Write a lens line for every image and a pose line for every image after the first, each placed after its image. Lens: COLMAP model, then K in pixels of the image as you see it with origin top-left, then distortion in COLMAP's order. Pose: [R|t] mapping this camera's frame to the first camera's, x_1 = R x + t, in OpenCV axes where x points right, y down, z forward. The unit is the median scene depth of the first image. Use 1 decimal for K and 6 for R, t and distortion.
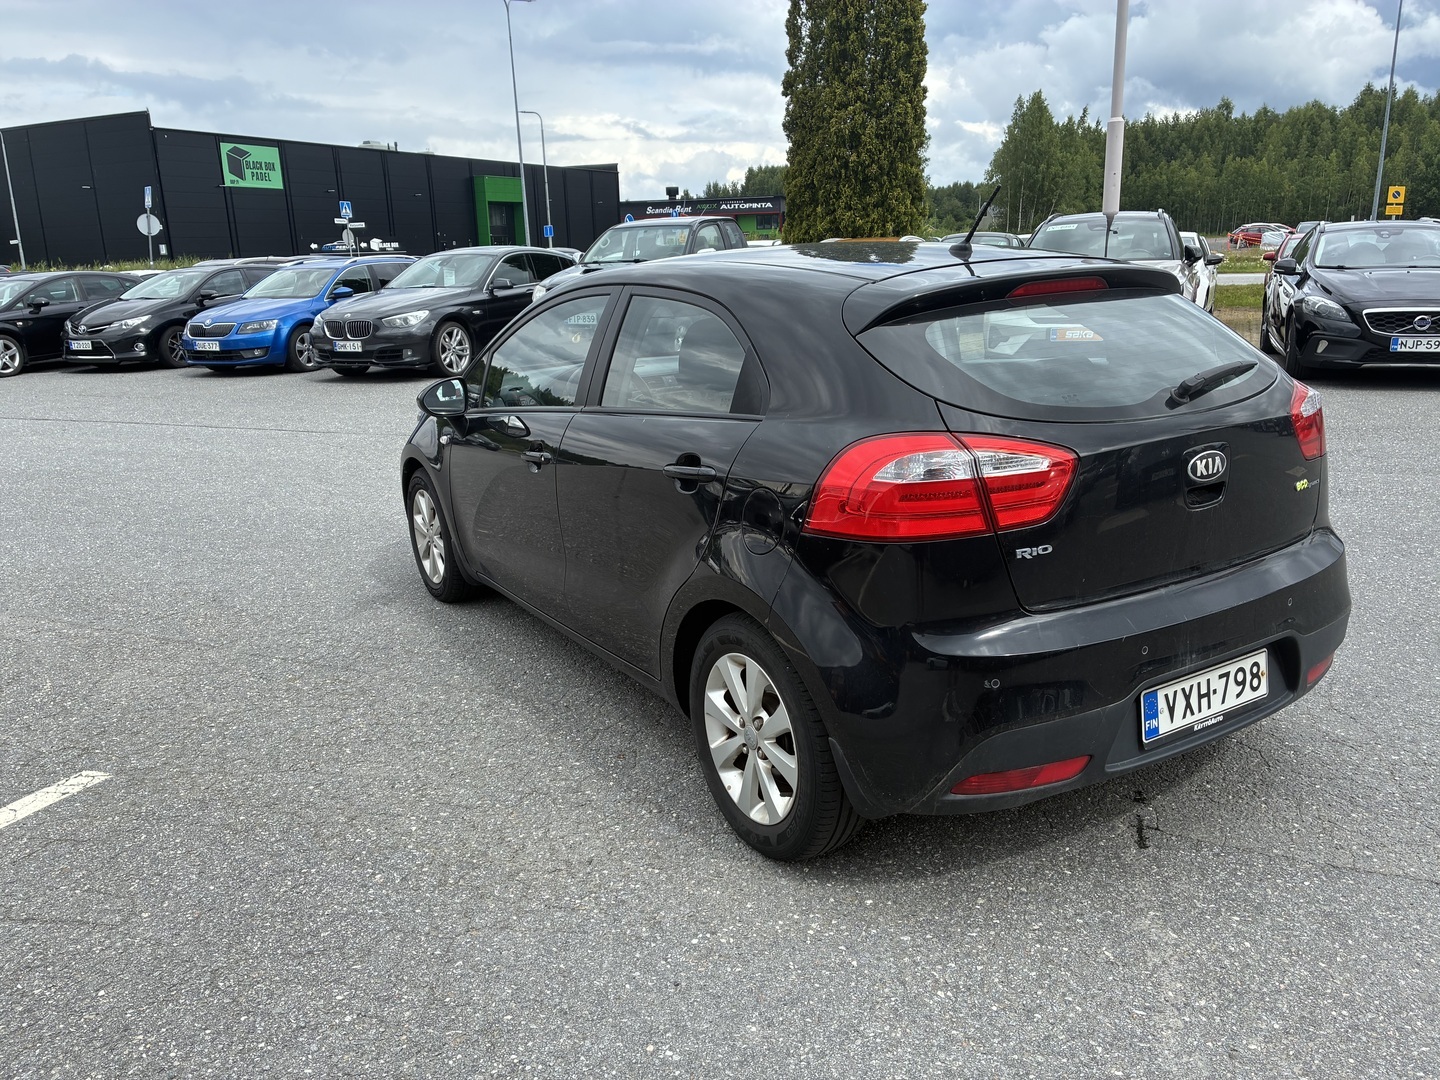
lens RADIAL K [[1108.1, 0, 714.5], [0, 1108.1, 540.1], [0, 0, 1]] dist [0.001132, -0.006916]
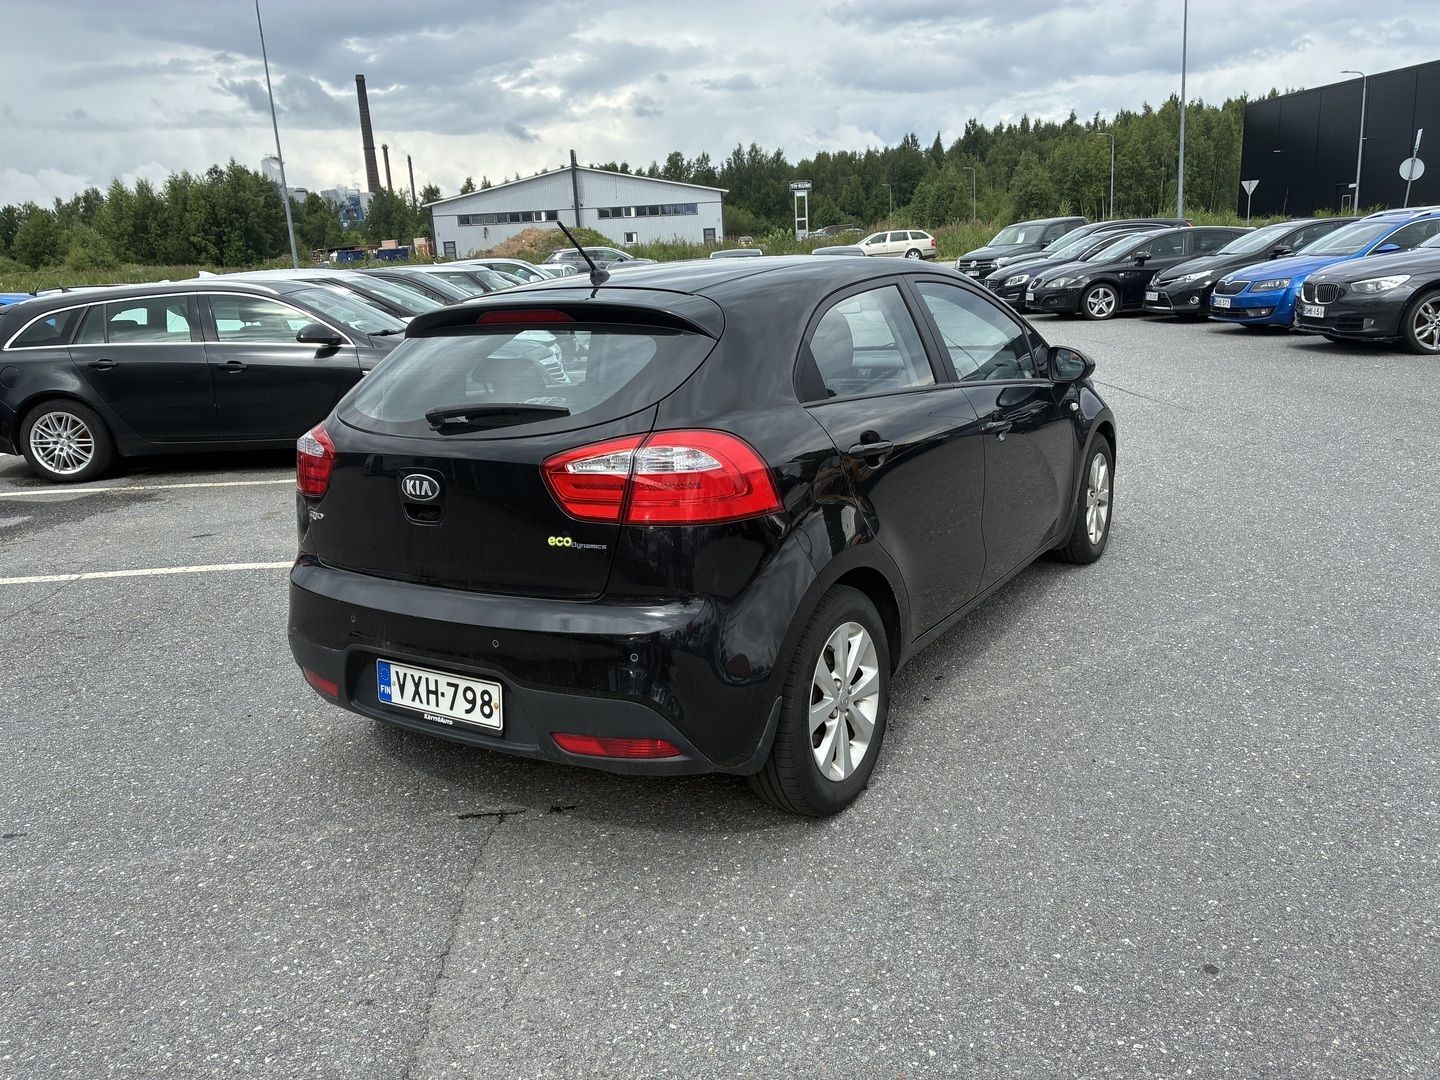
lens RADIAL K [[1108.1, 0, 714.5], [0, 1108.1, 540.1], [0, 0, 1]] dist [0.001132, -0.006916]
pose [[0.439926, 0.233184, -0.867231, 0.287173], [-0.187278, 0.968290, 0.165355, -0.047161], [0.878289, 0.089669, 0.469646, 0.136109]]
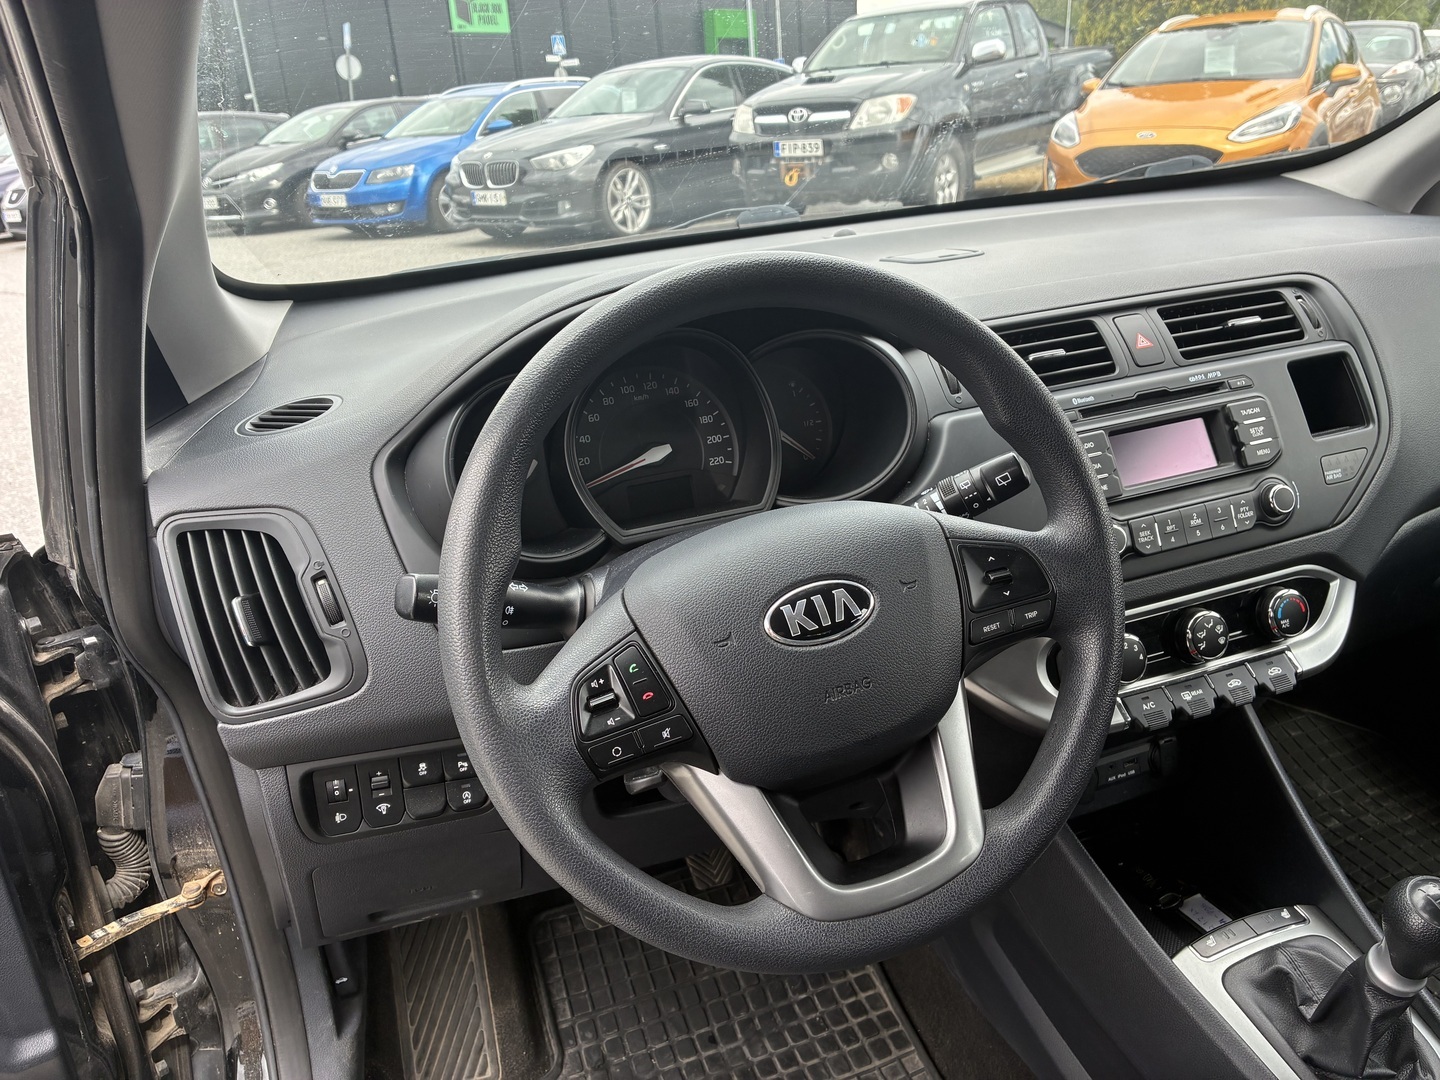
lens RADIAL K [[1108.1, 0, 714.5], [0, 1108.1, 540.1], [0, 0, 1]] dist [0.001132, -0.006916]
pose [[0.979340, 0.043768, -0.197427, -0.023892], [-0.017997, 0.991287, 0.130486, -0.045080], [0.201418, -0.124237, 0.971595, 0.267360]]
